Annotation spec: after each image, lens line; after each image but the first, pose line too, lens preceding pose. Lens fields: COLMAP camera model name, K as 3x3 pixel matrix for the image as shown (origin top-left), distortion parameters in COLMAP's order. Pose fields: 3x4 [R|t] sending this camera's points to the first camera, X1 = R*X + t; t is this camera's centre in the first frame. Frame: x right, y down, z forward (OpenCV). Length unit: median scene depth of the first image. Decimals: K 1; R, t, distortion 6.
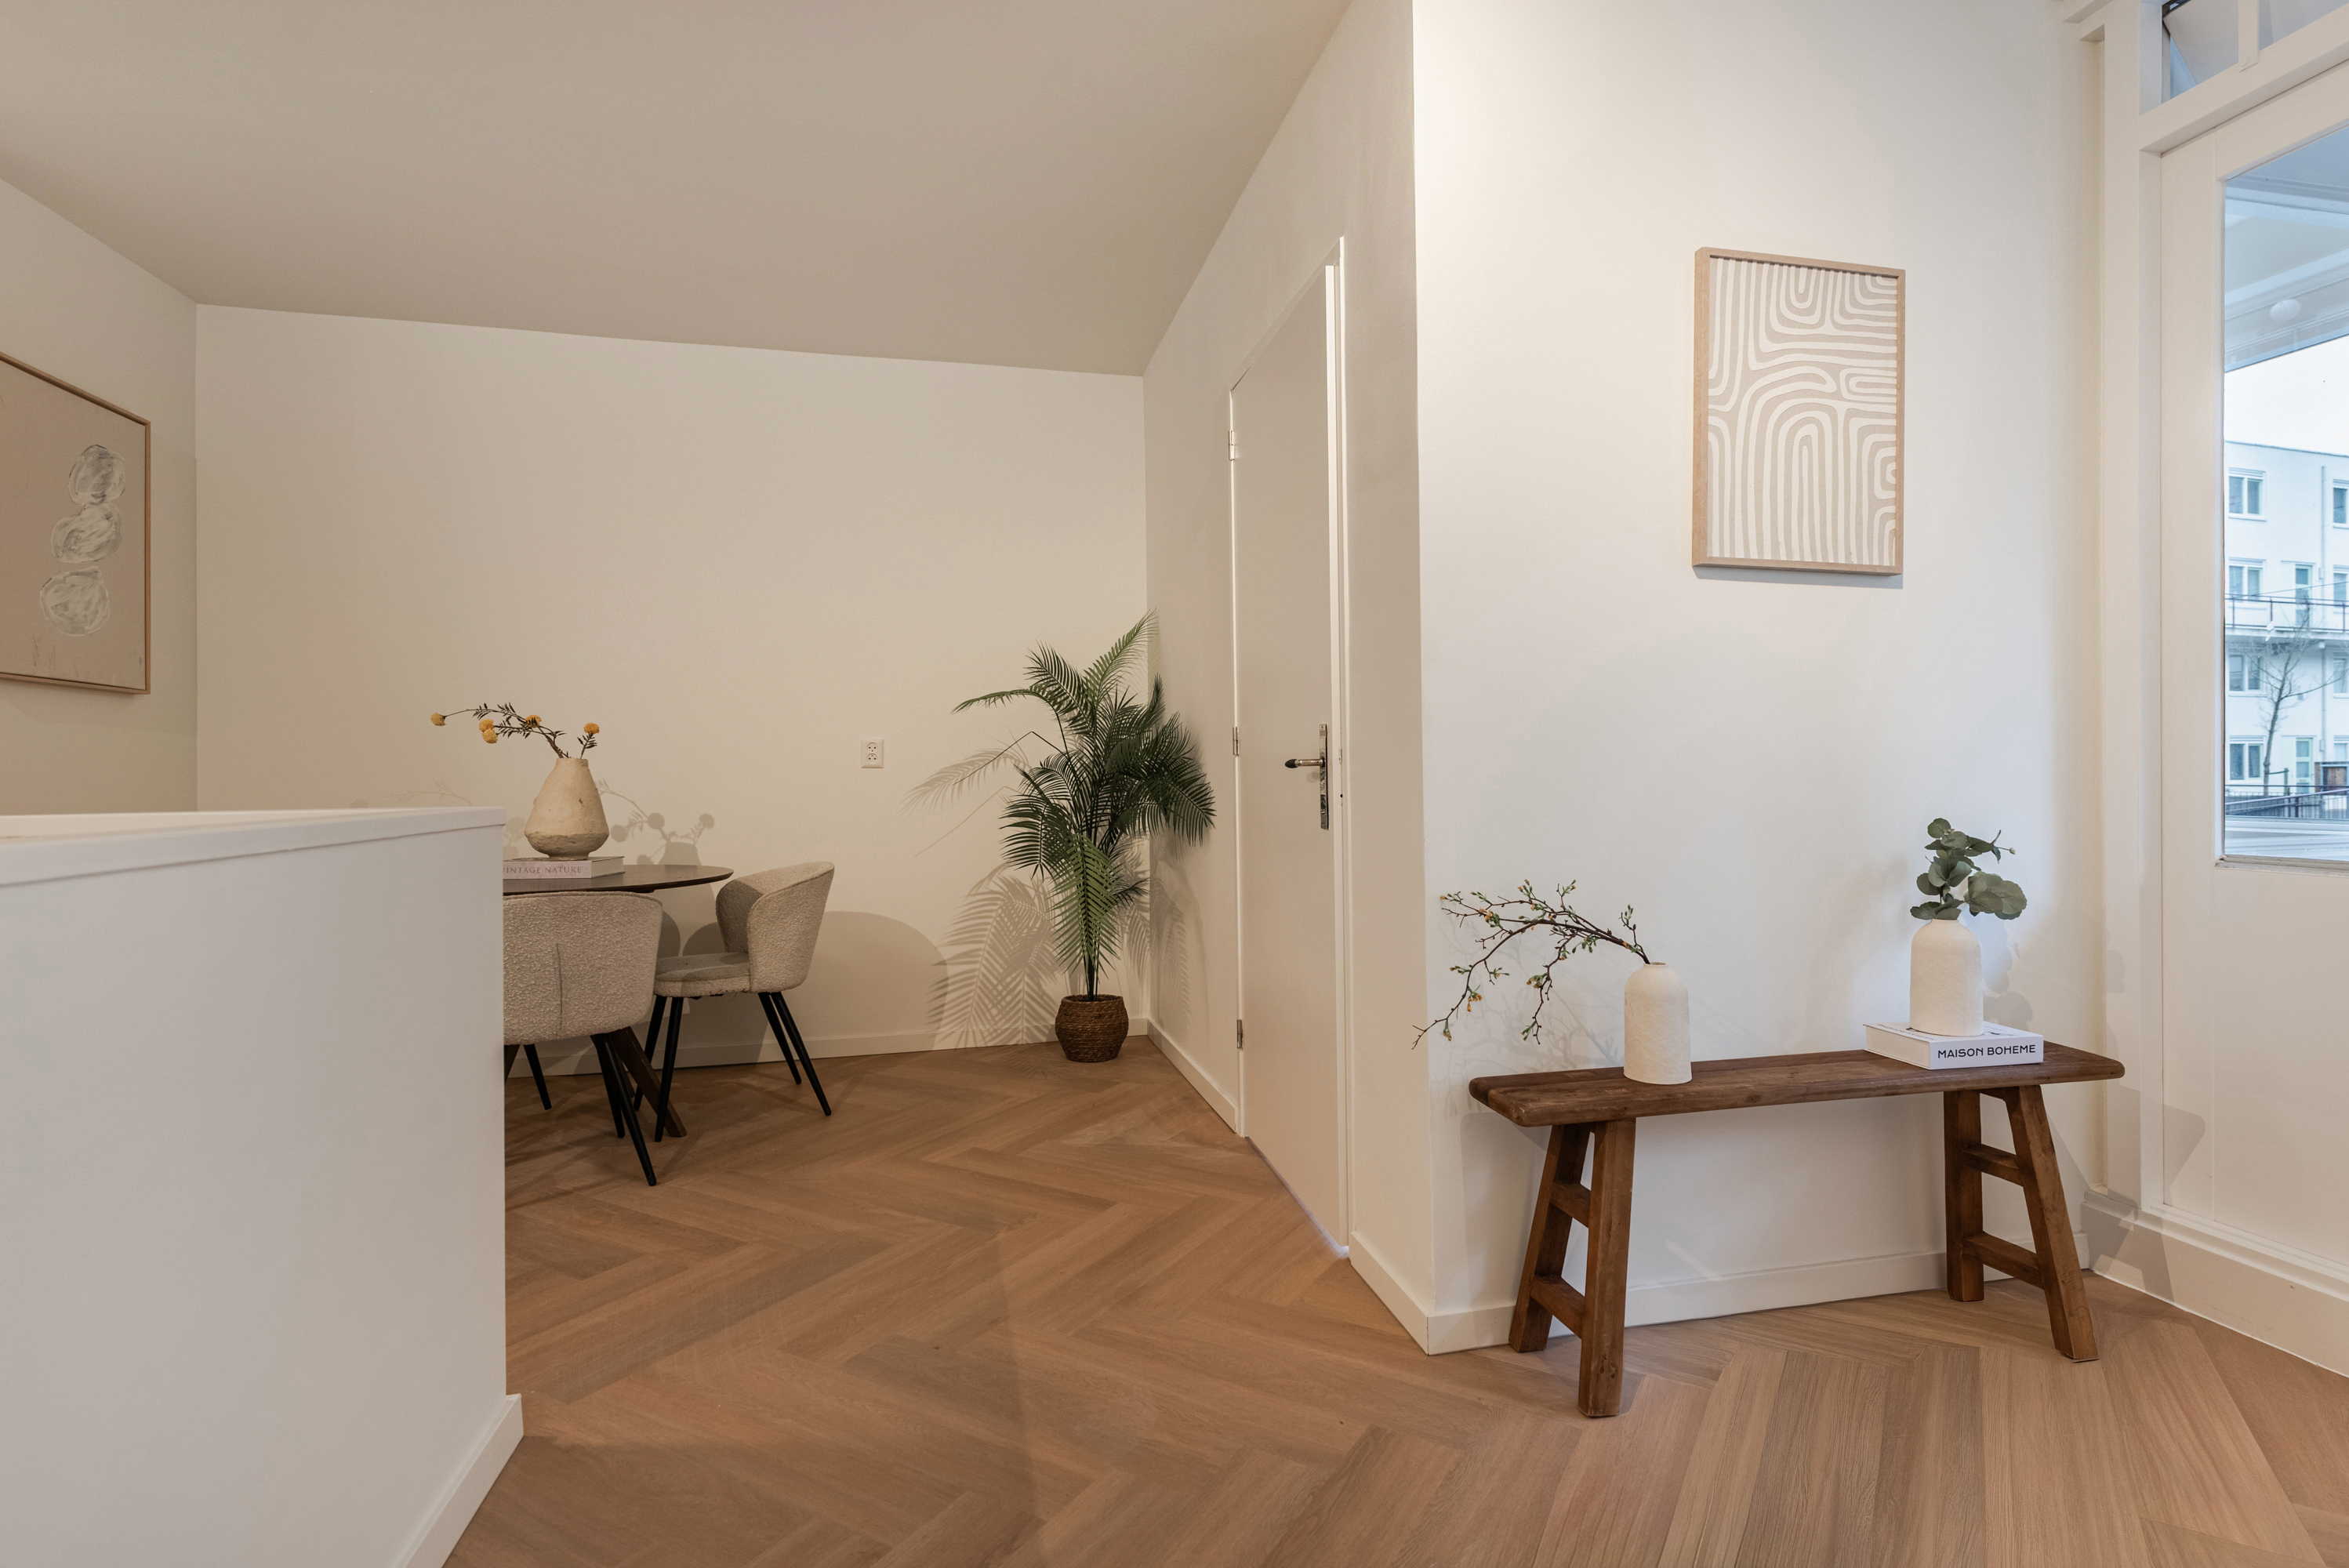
lens RADIAL K [[1159.5, 0, 1195.9], [0, 1159.5, 780.5], [0, 0, 1]] dist [0.016863, -0.007038]
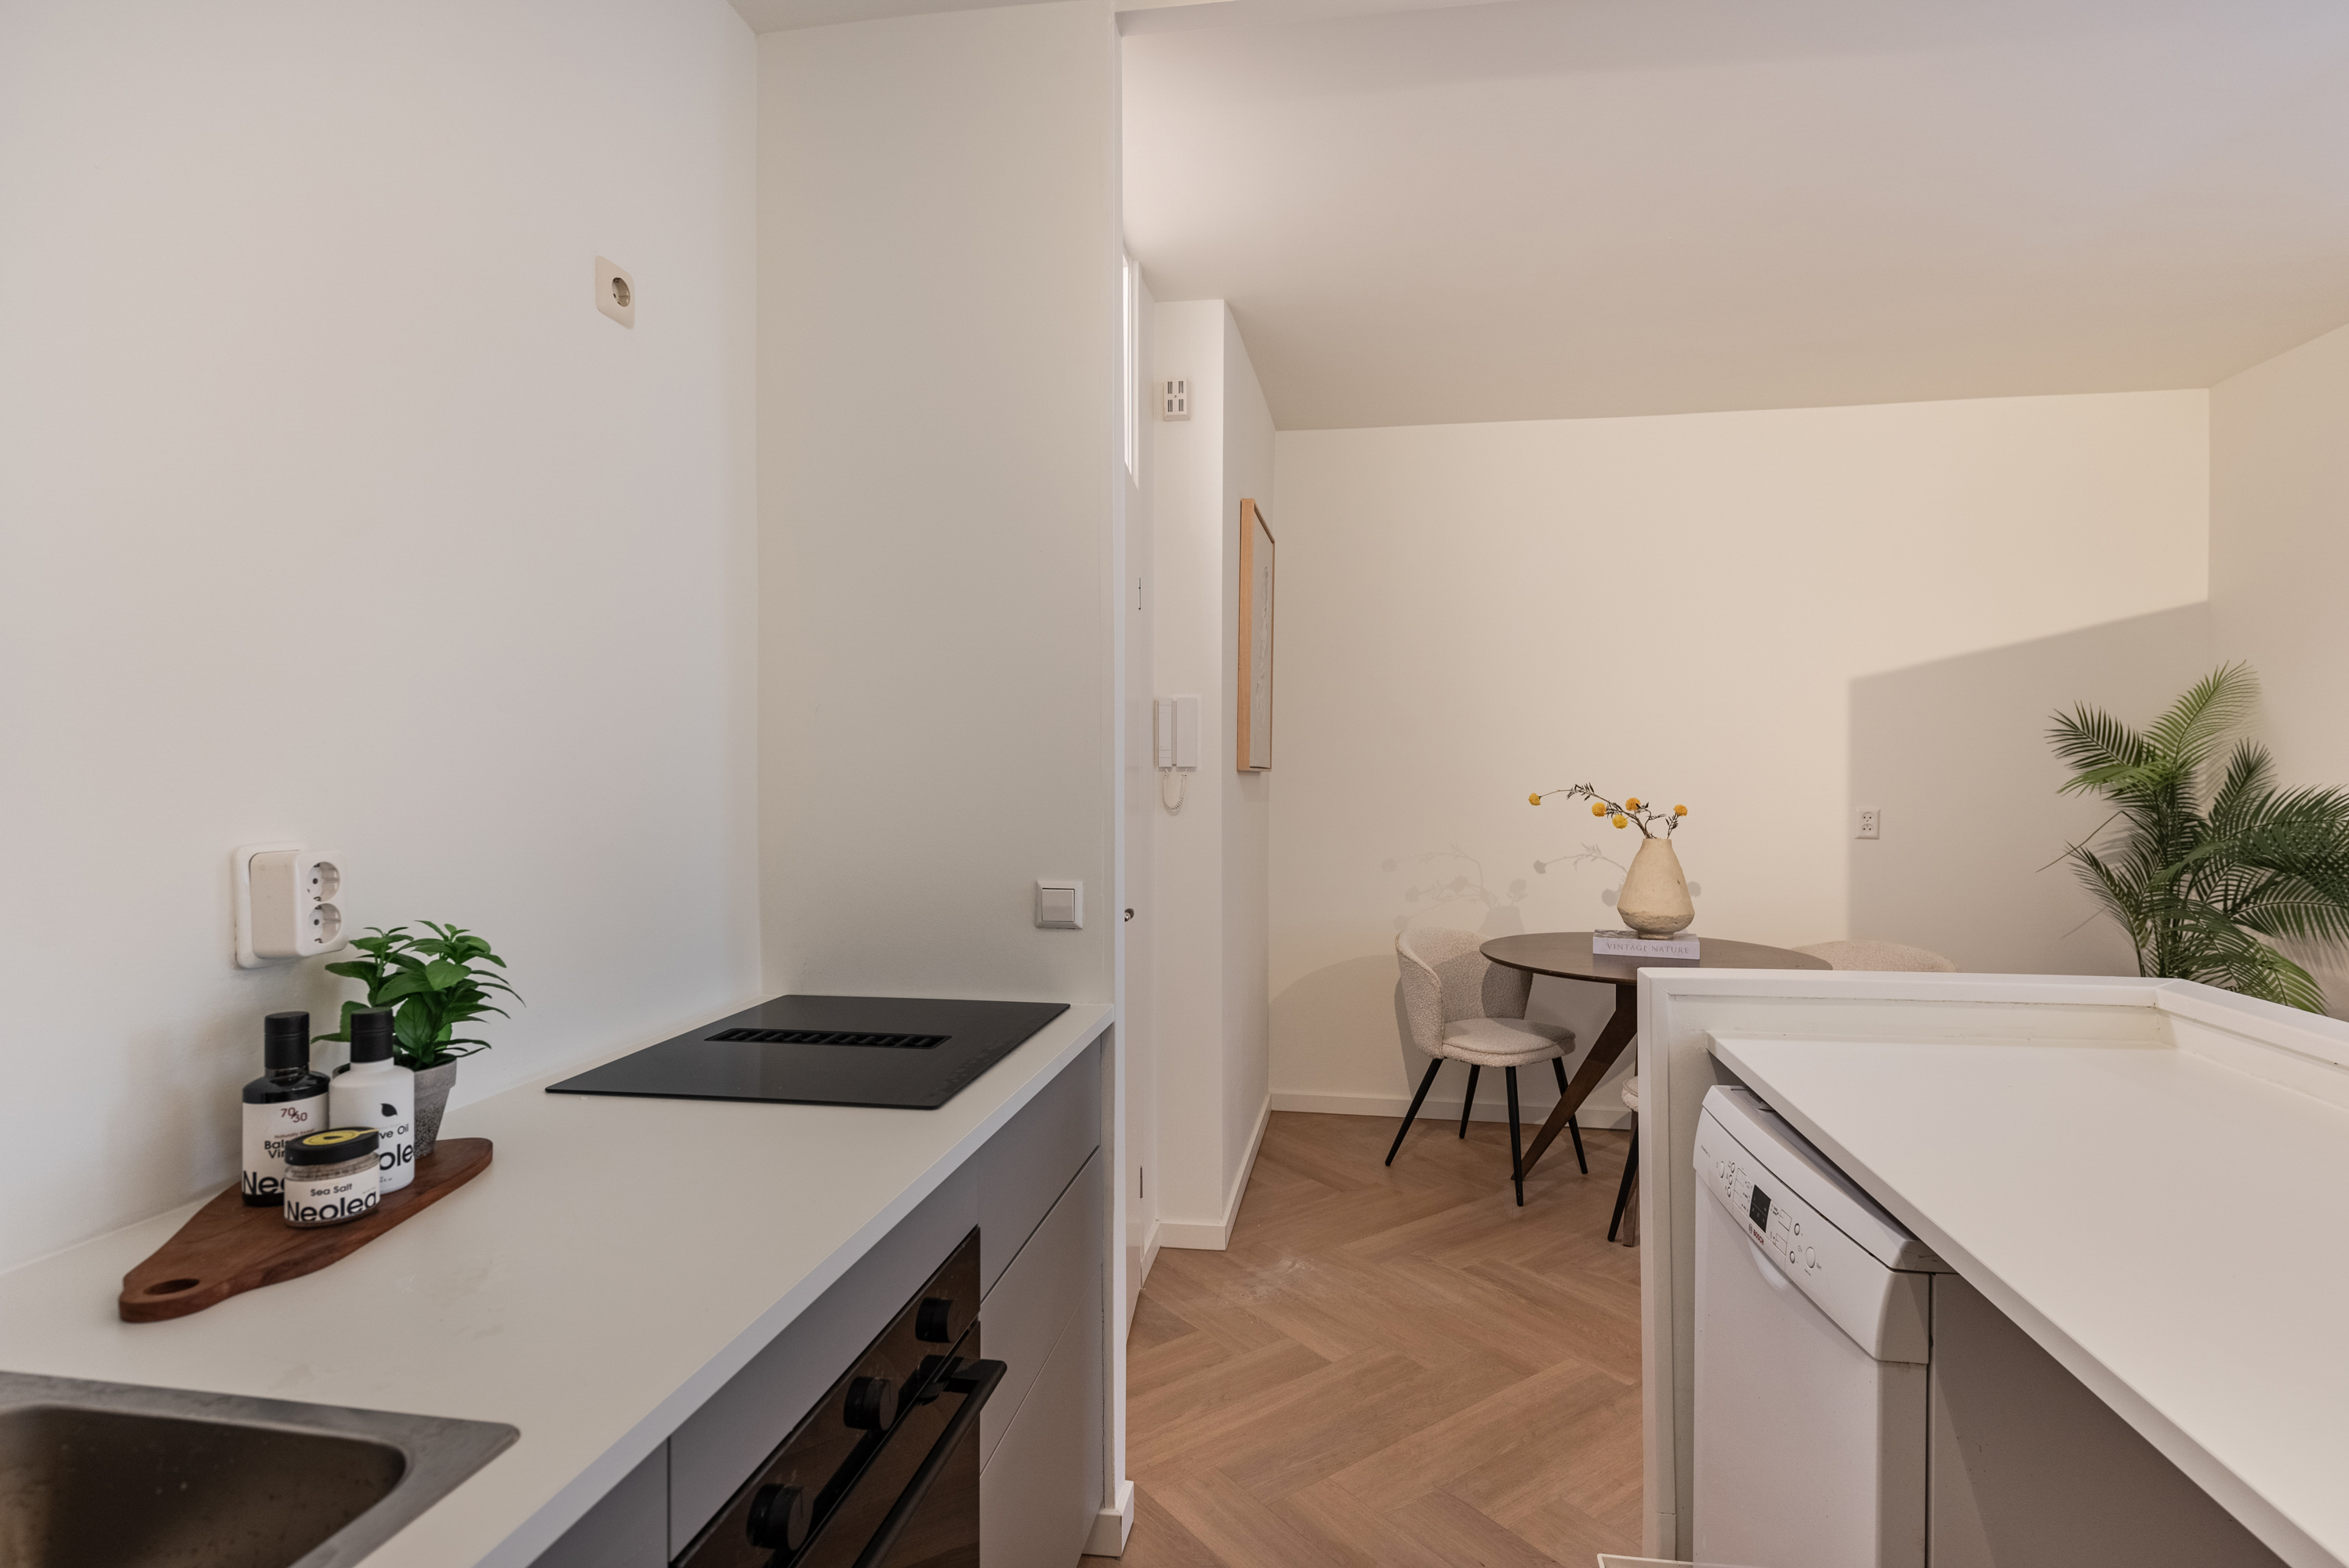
lens RADIAL K [[1159.5, 0, 1194.8], [0, 1159.5, 792.8], [0, 0, 1]] dist [0.016863, -0.007038]
pose [[0.923091, 0.016744, -0.384216, -0.510624], [-0.010915, 0.999790, 0.017348, -0.071726], [0.384426, -0.011820, 0.923080, -0.106308]]
